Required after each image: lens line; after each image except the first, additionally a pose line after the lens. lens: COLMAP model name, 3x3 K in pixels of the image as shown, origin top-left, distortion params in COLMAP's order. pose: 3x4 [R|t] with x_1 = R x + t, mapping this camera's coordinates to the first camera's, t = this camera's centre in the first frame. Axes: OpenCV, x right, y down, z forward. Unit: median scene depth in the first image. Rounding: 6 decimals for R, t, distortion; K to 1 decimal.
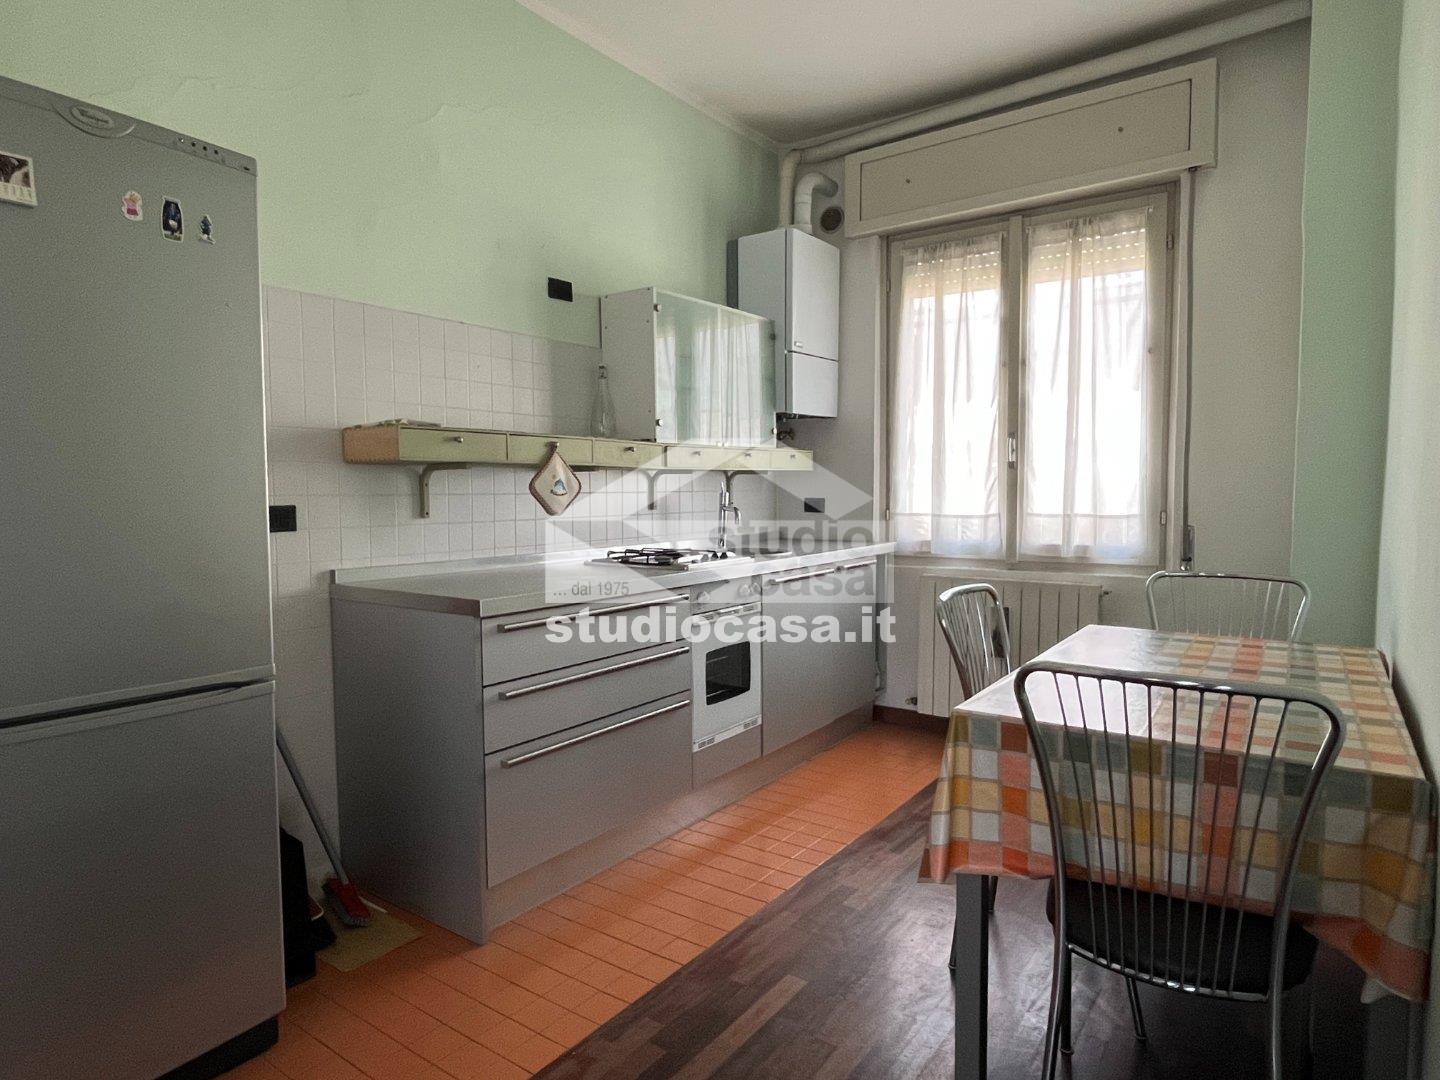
lens RADIAL K [[853.7, 0, 720.0], [0, 853.7, 540.0], [0, 0, 1]] dist [0.002470, 0.000624]
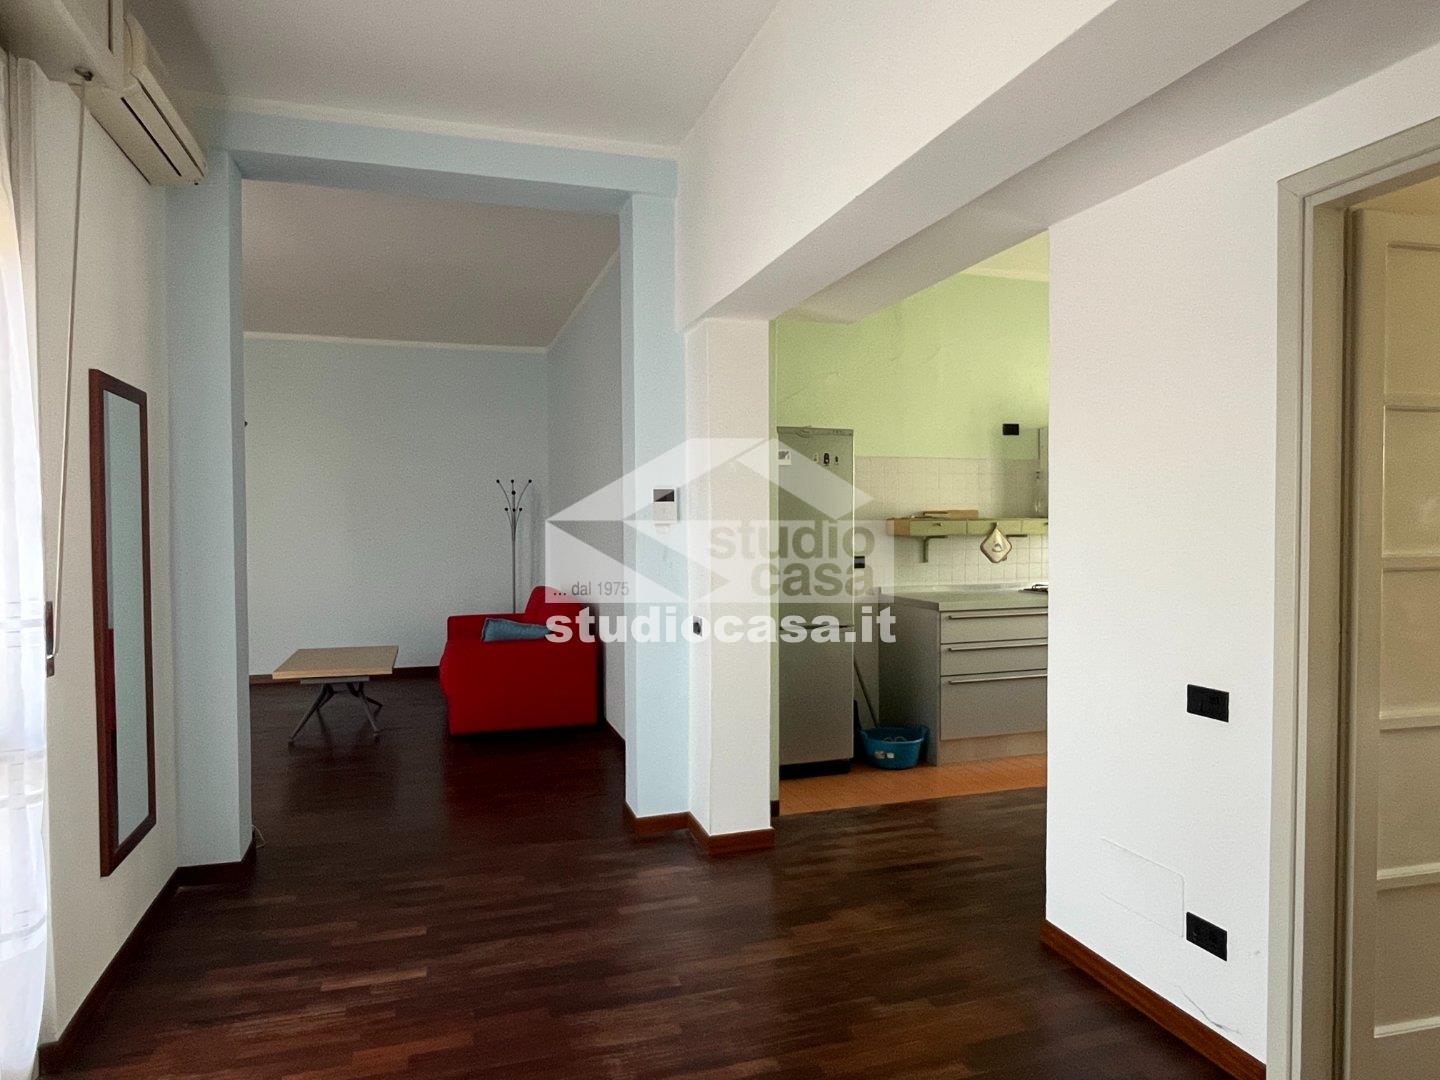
lens RADIAL K [[878.0, 0, 720.0], [0, 878.0, 540.0], [0, 0, 1]] dist [0.001419, -0.000824]
pose [[0.803589, 0.013663, -0.595028, 0.473804], [-0.033650, 0.999180, -0.022500, -0.016963], [0.594233, 0.038103, 0.803390, -0.898564]]
